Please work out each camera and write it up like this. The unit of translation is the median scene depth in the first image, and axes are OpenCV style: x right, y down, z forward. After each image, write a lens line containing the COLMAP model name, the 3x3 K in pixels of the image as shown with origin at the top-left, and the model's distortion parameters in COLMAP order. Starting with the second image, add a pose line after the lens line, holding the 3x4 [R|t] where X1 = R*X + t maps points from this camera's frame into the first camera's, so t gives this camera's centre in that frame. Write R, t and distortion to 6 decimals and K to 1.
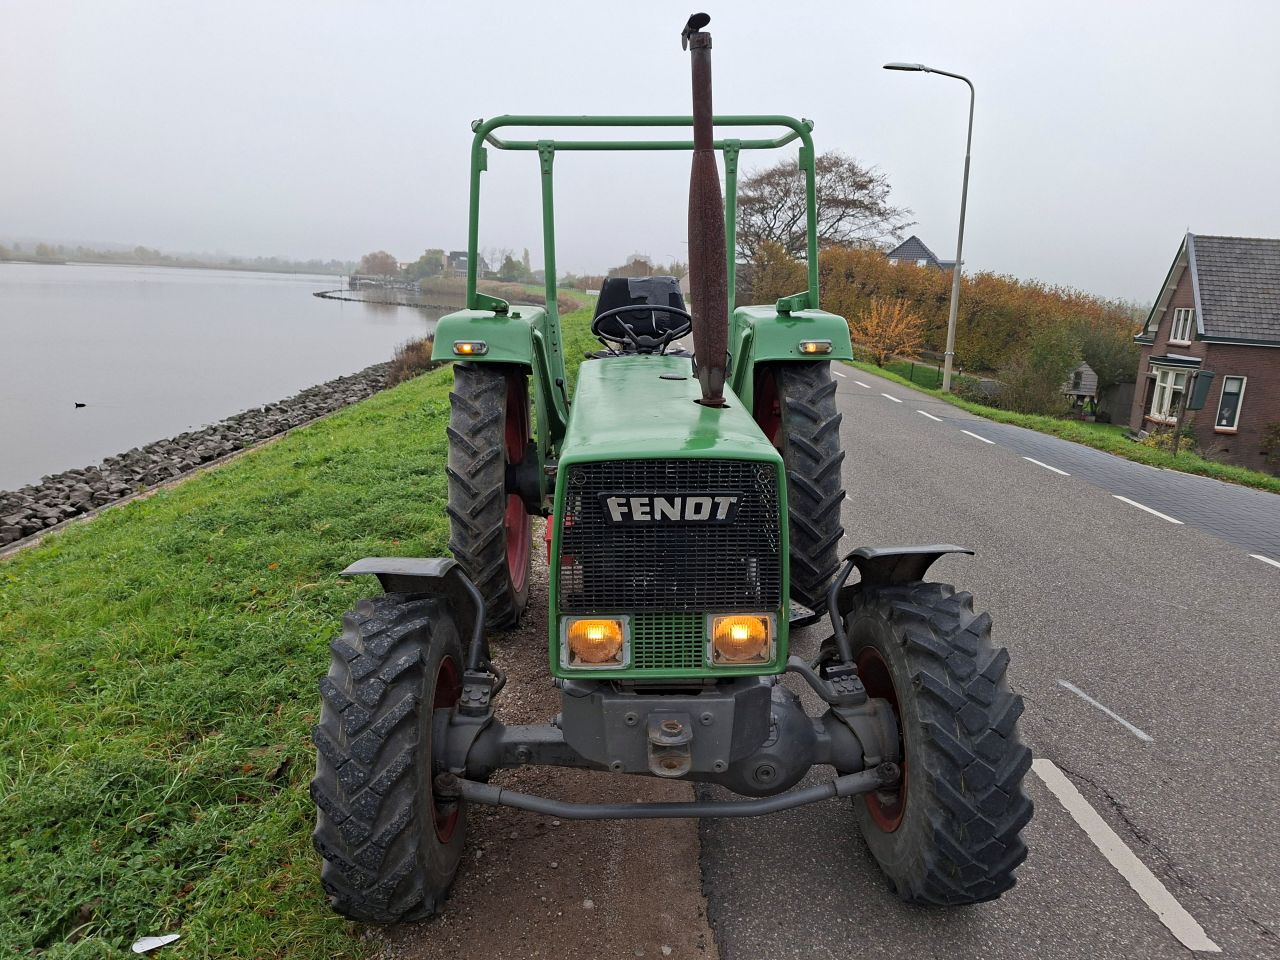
lens RADIAL K [[881.5, 0, 637.2], [0, 881.5, 494.9], [0, 0, 1]] dist [0.096958, -0.116895]
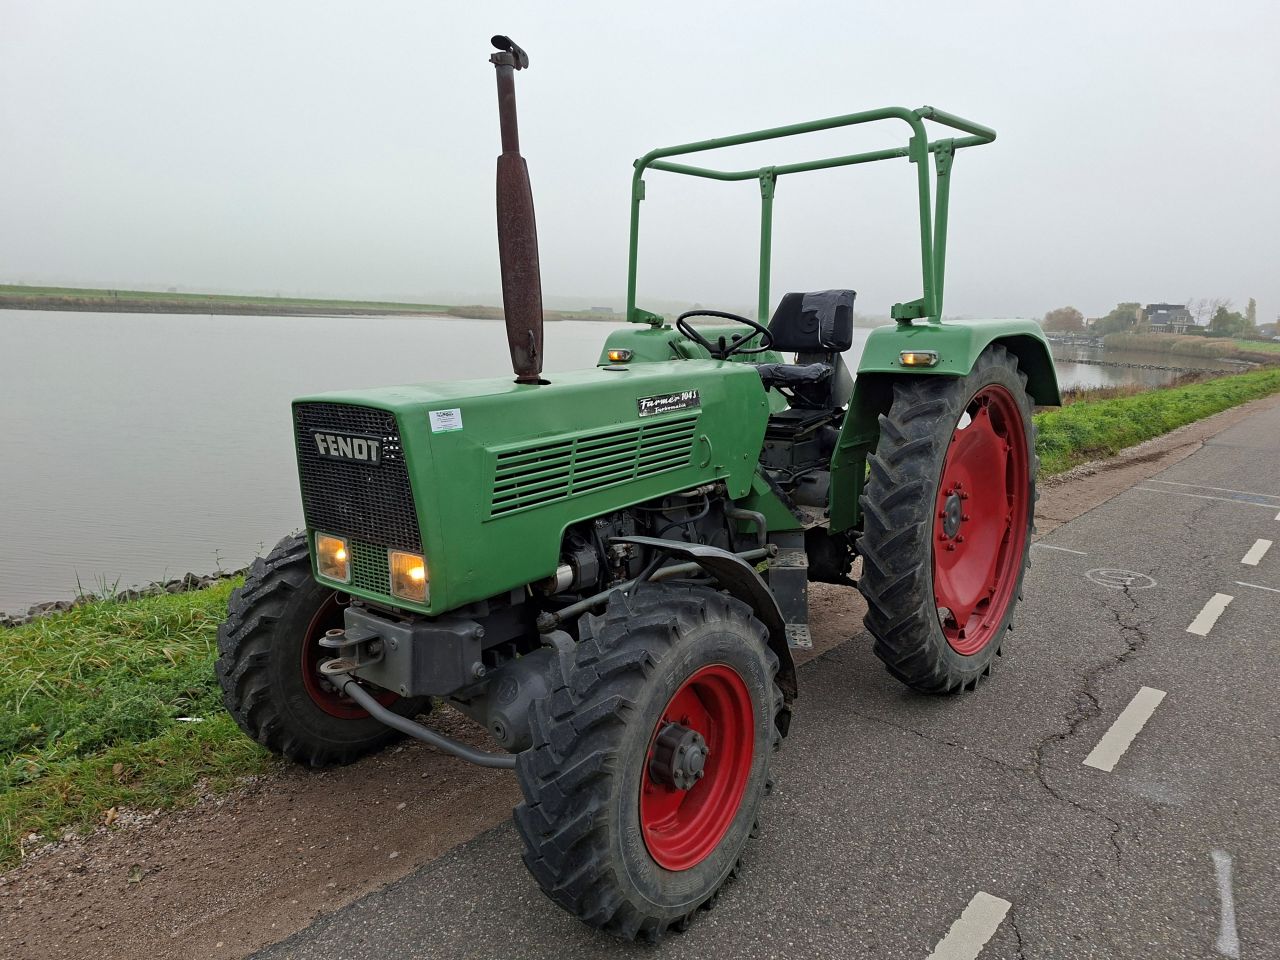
lens RADIAL K [[881.4, 0, 640.0], [0, 881.4, 480.0], [0, 0, 1]] dist [0.095911, -0.111594]
pose [[0.753491, 0.103487, -0.649262, 0.575919], [-0.154335, 0.987781, -0.021668, 0.012324], [0.639087, 0.116530, 0.760256, 0.174722]]
